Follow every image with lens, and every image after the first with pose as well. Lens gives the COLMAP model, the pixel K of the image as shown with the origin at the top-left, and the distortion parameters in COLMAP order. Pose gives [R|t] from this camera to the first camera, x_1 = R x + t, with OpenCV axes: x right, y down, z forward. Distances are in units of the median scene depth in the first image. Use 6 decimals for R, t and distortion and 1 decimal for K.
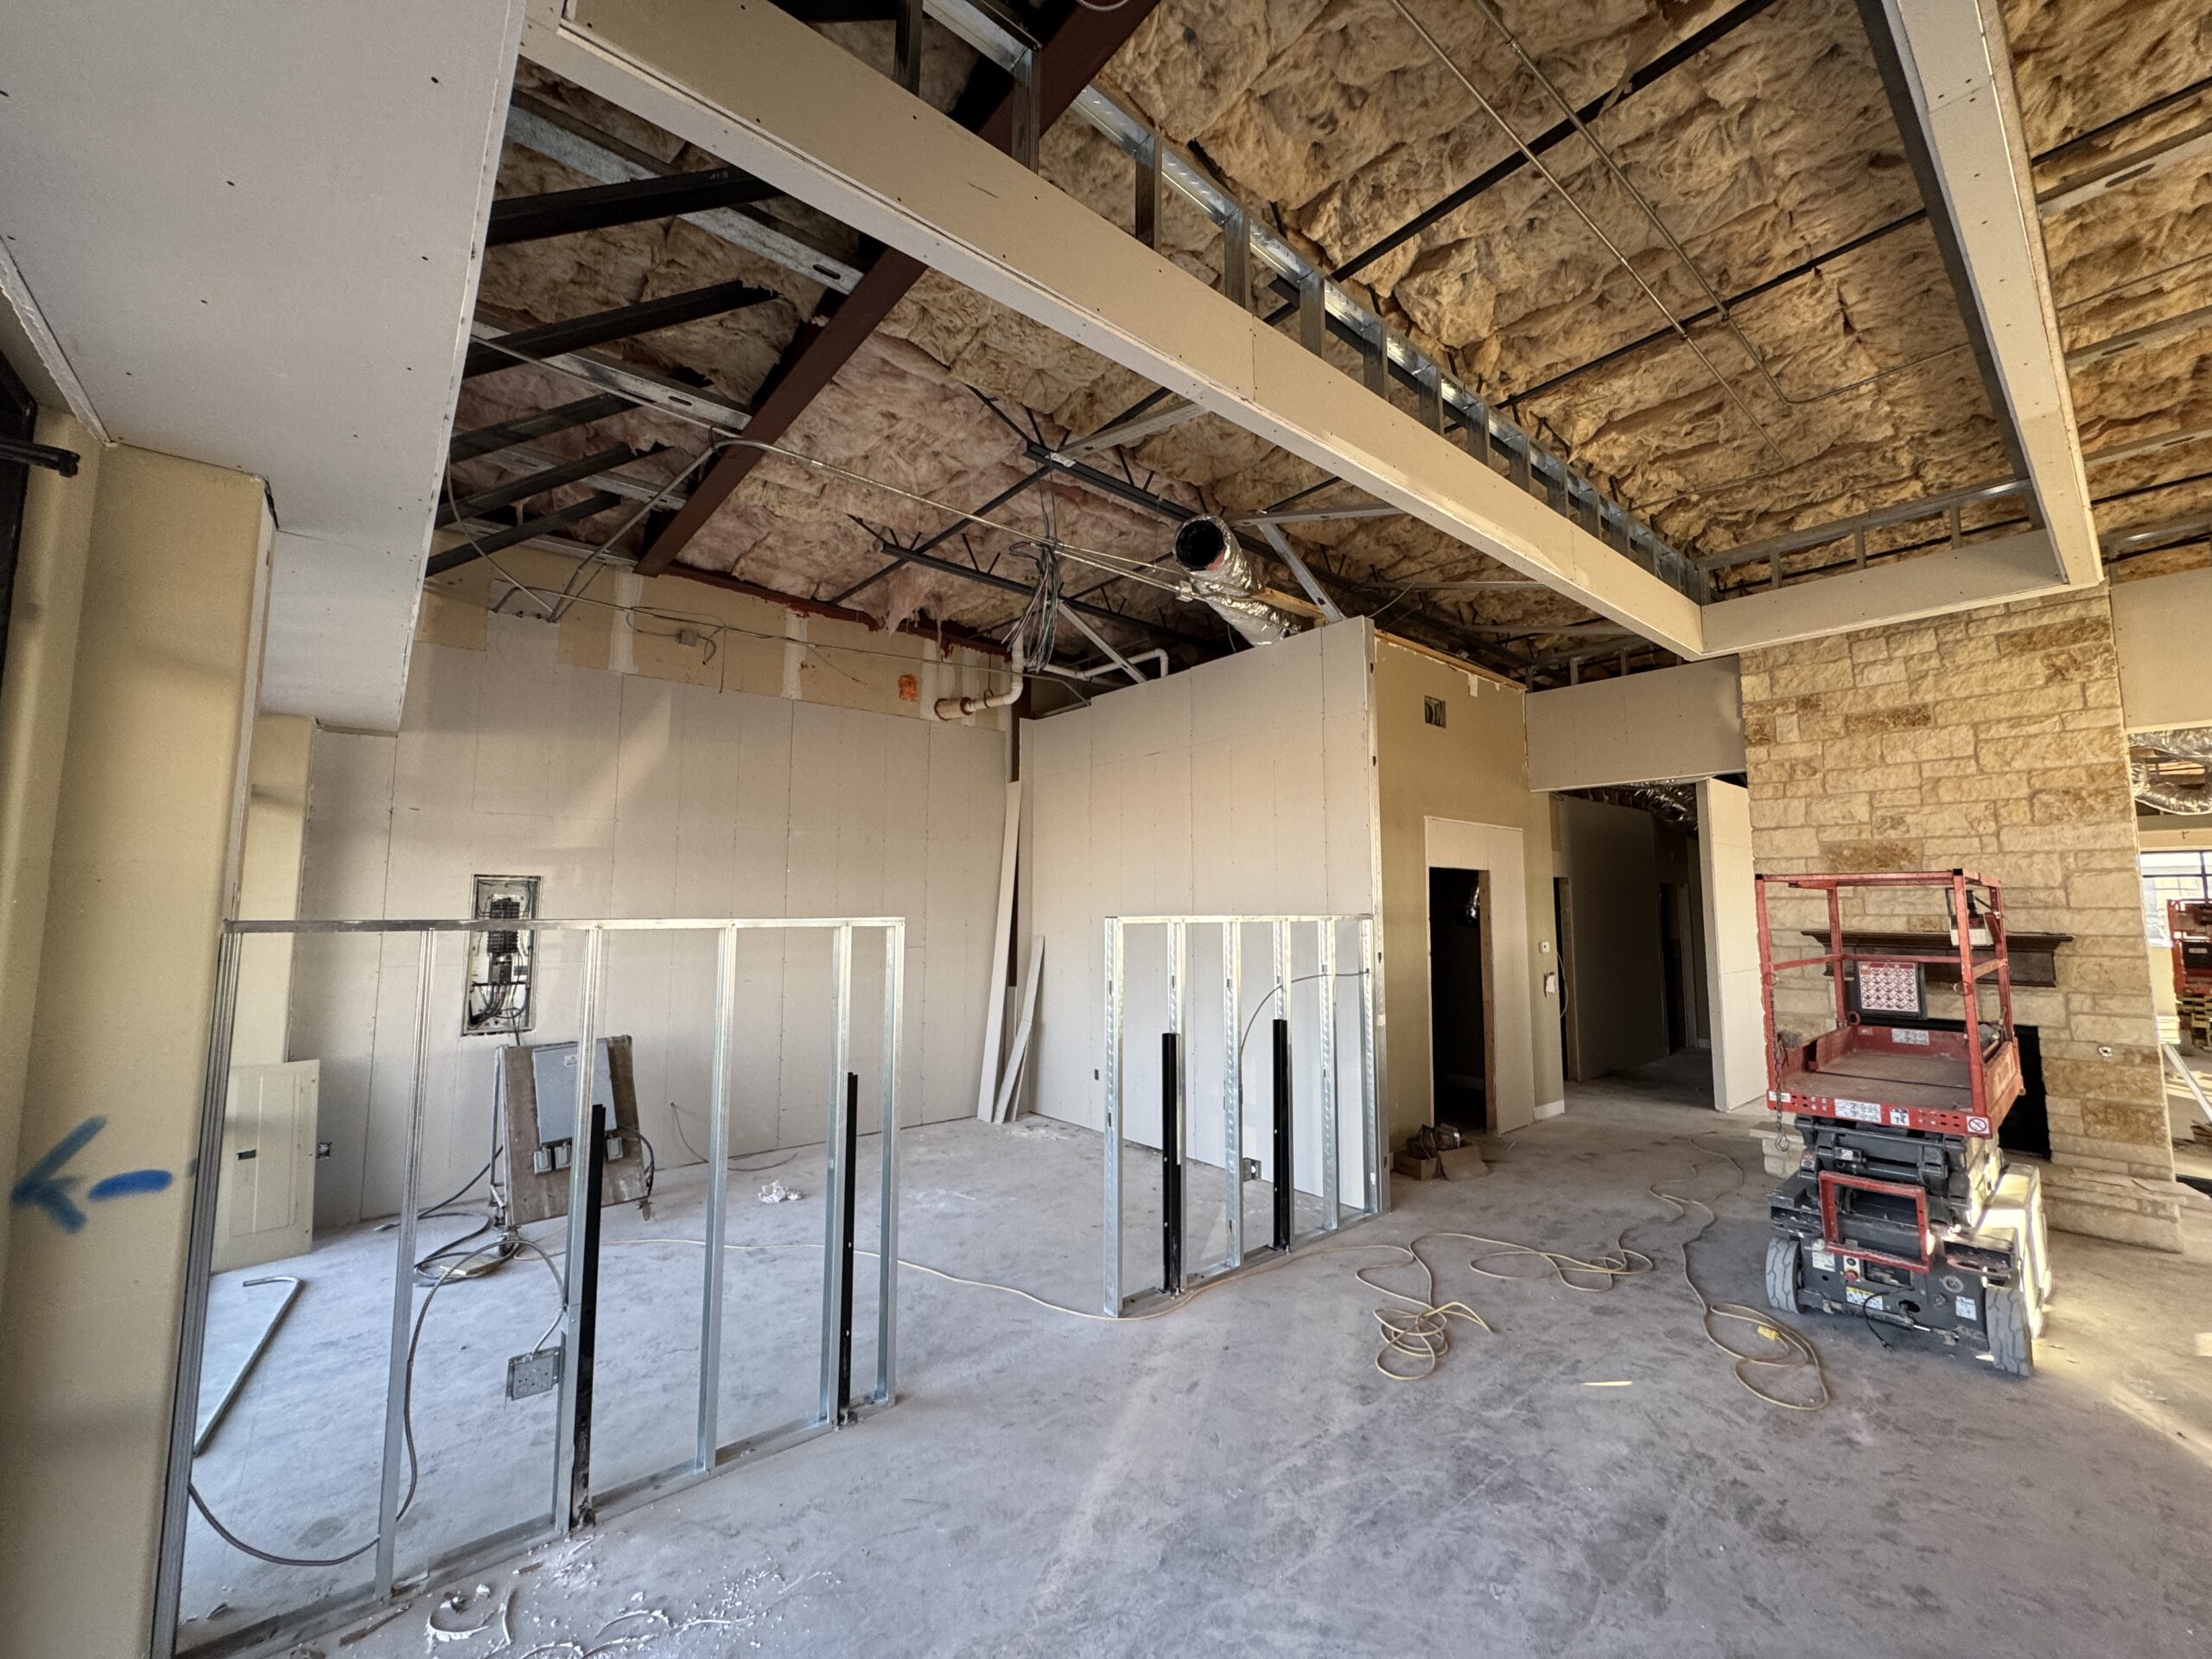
lens RADIAL K [[880.4, 0, 1107.5], [0, 880.4, 828.3], [0, 0, 1]] dist [-0.002329, 0.000408]
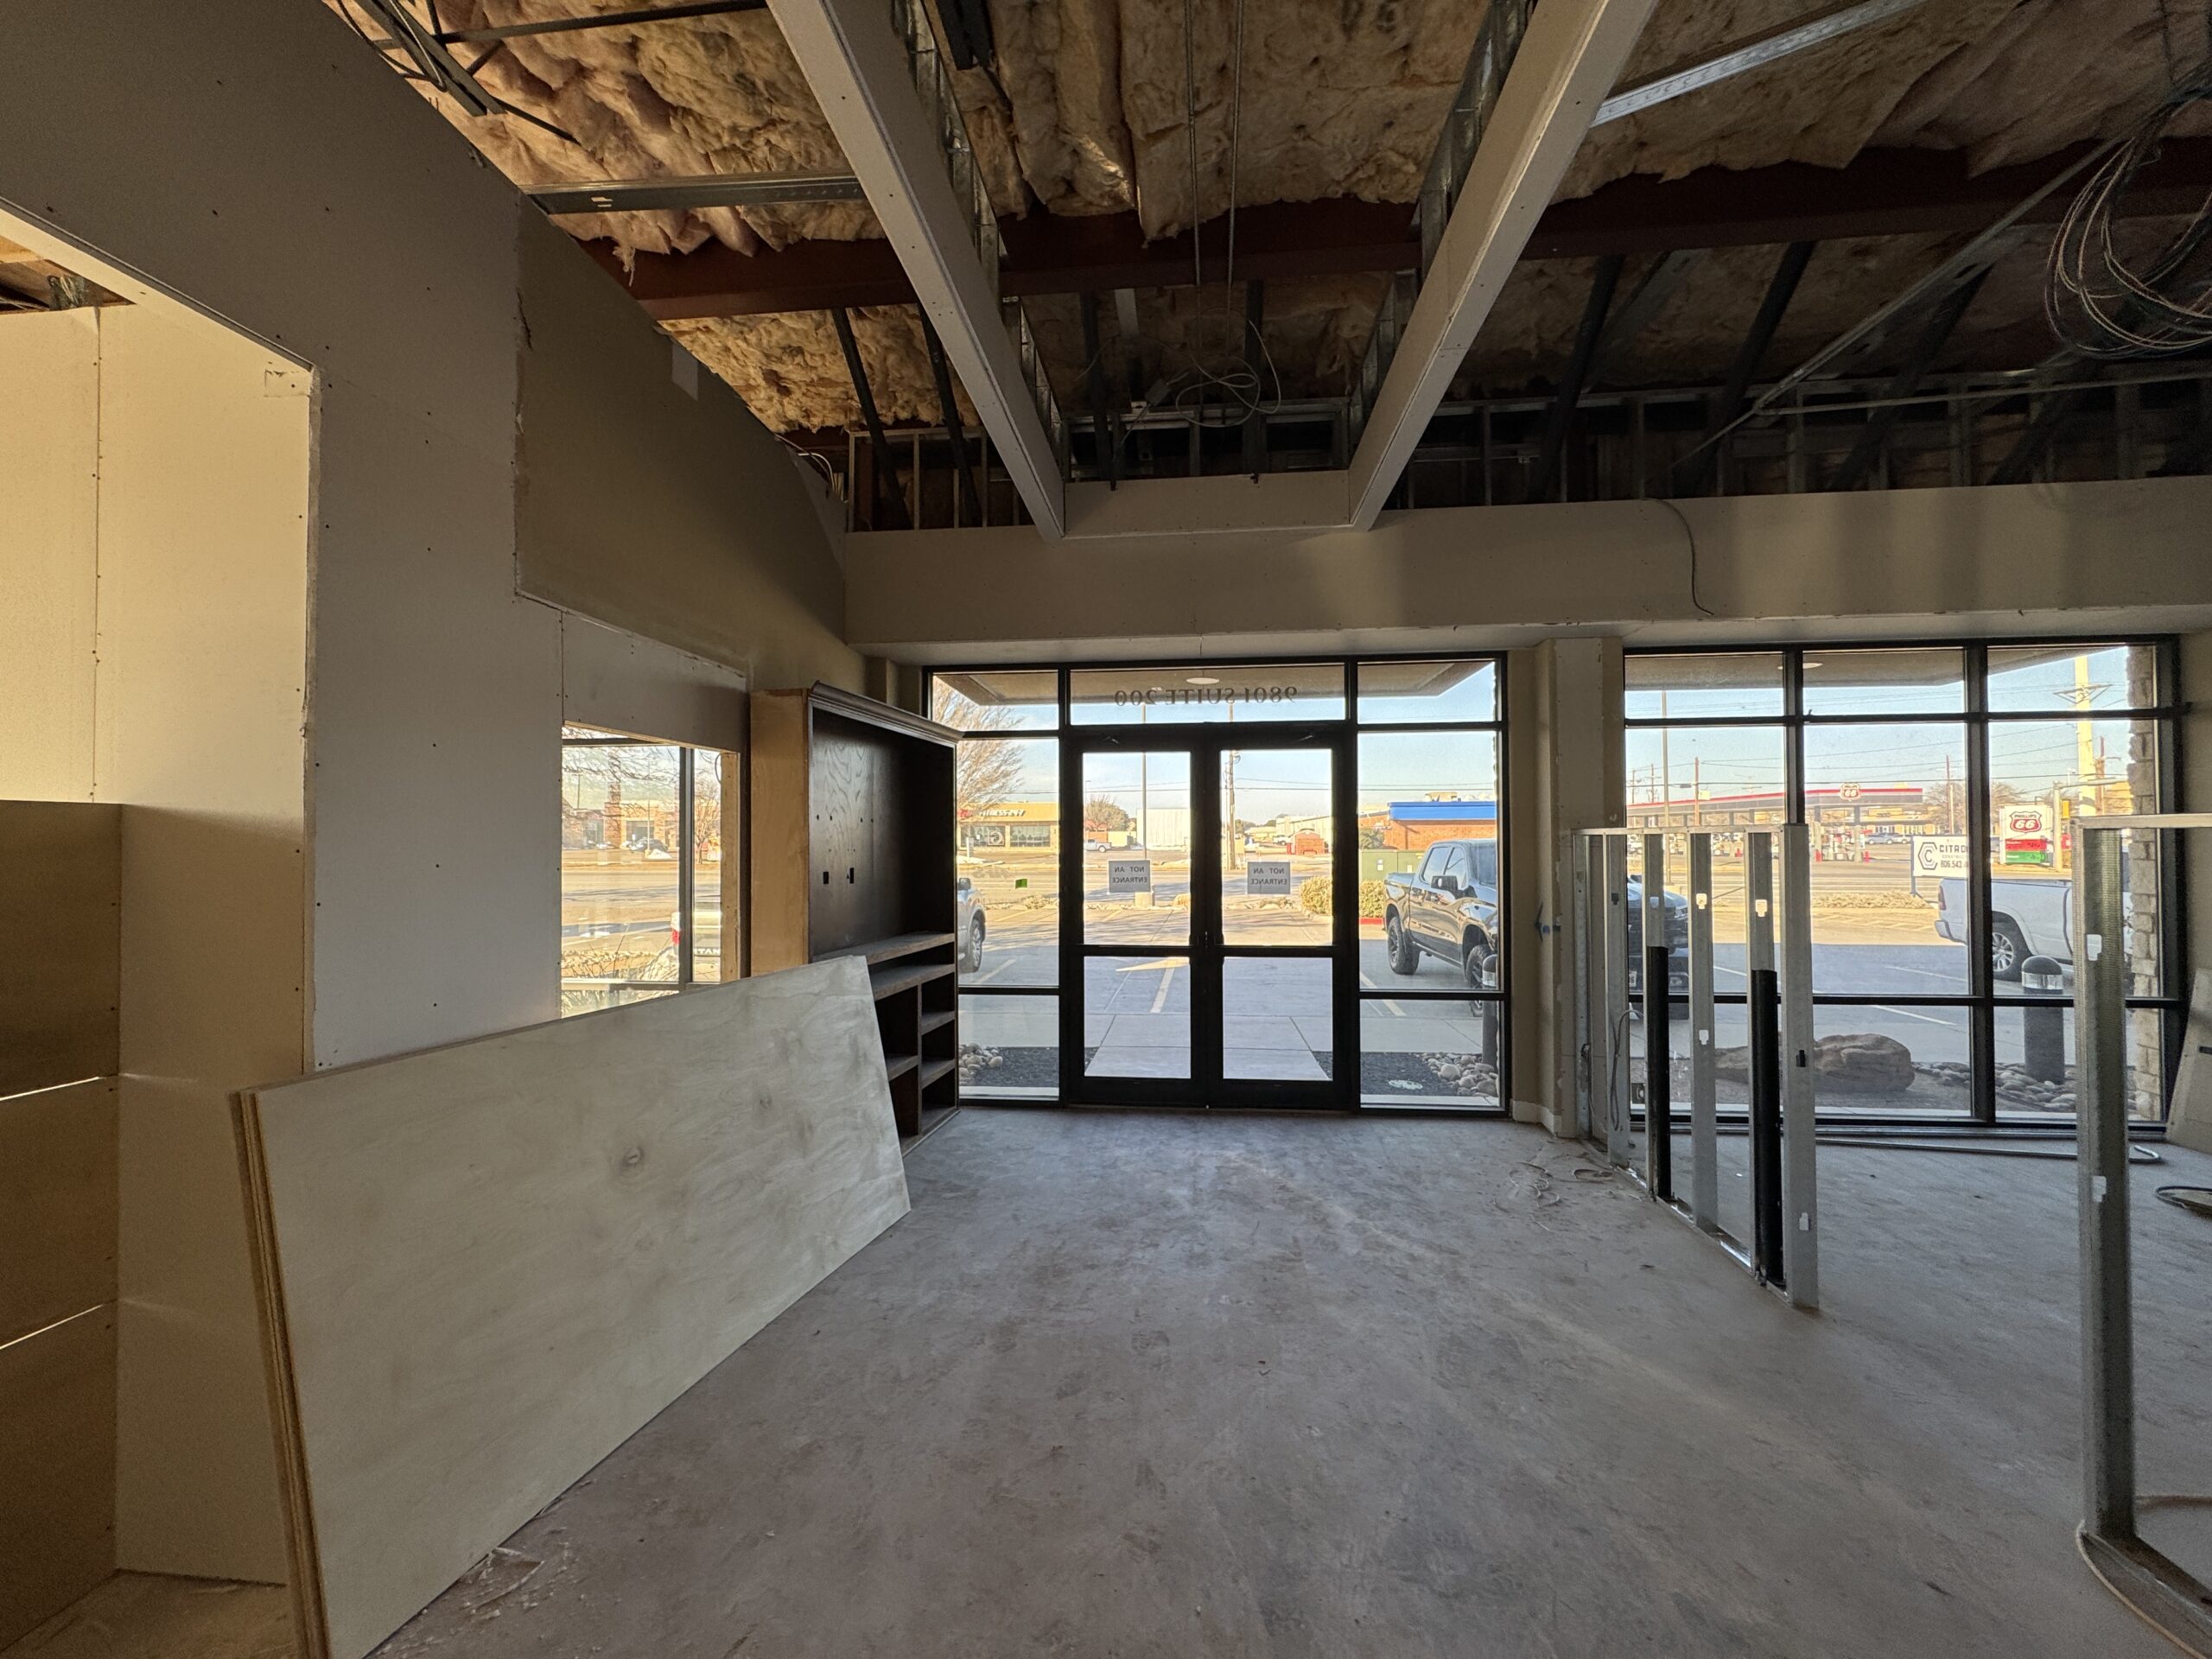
lens RADIAL K [[880.4, 0, 1107.5], [0, 880.4, 828.3], [0, 0, 1]] dist [-0.002329, 0.000408]
pose [[-0.715210, -0.008879, -0.698853, 0.633185], [0.066123, 0.994575, -0.080306, 0.090204], [0.695775, -0.103646, -0.710743, 0.763265]]
